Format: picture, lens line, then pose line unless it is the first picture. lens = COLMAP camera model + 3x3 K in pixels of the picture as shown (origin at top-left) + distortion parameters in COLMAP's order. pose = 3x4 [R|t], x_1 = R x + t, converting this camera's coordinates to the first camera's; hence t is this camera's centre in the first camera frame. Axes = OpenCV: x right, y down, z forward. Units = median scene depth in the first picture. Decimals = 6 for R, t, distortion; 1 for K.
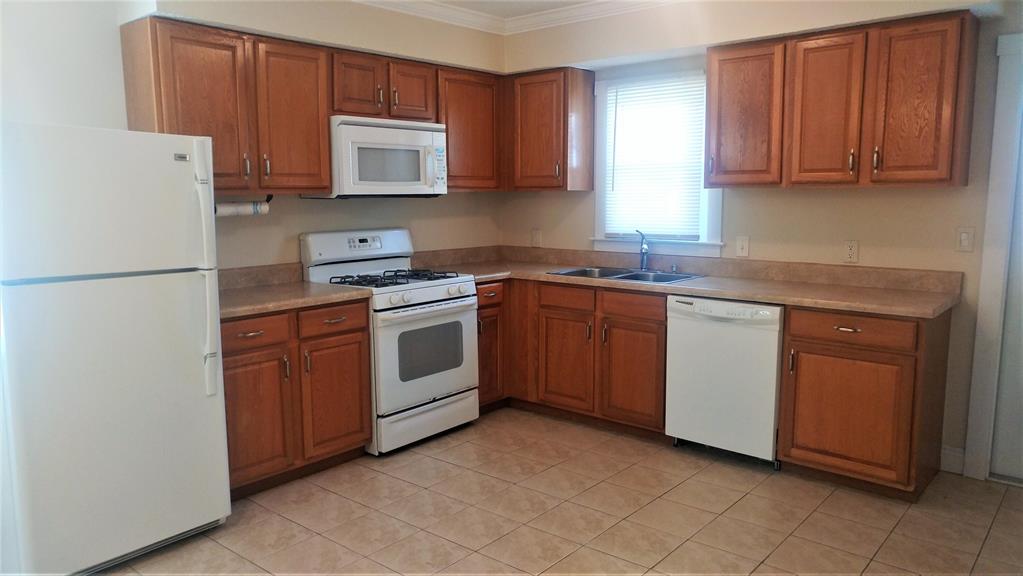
lens RADIAL K [[732.7, 0, 511.5], [0, 732.7, 288.0], [0, 0, 1]] dist [-0.001187, -0.000892]
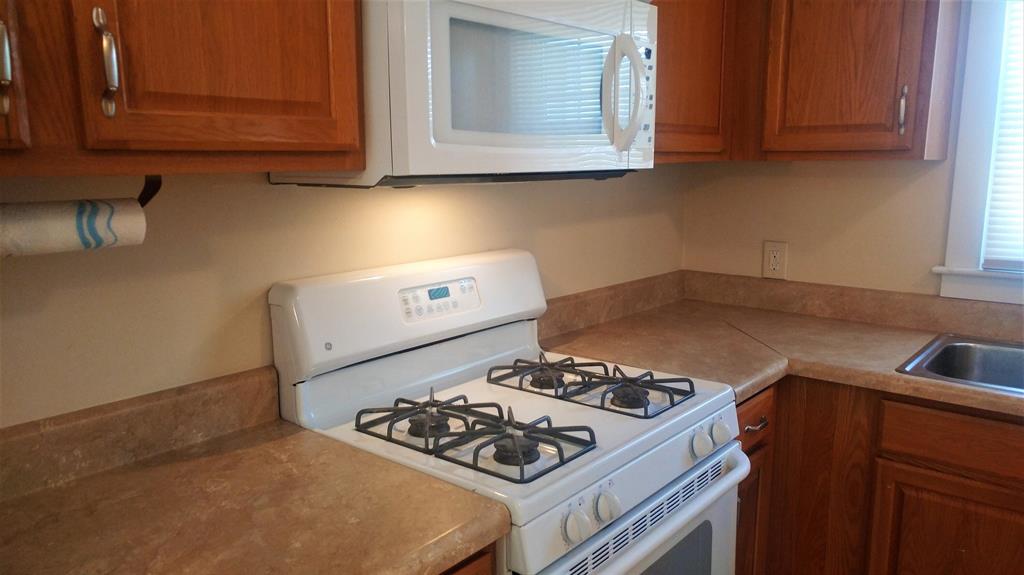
lens RADIAL K [[733.5, 0, 512.0], [0, 733.5, 287.5], [0, 0, 1]] dist [-0.001187, -0.000892]
pose [[1.000000, -0.000902, 0.000337, -0.178619], [0.000888, 0.999217, 0.039566, -0.089430], [-0.000372, -0.039566, 0.999217, 0.670831]]
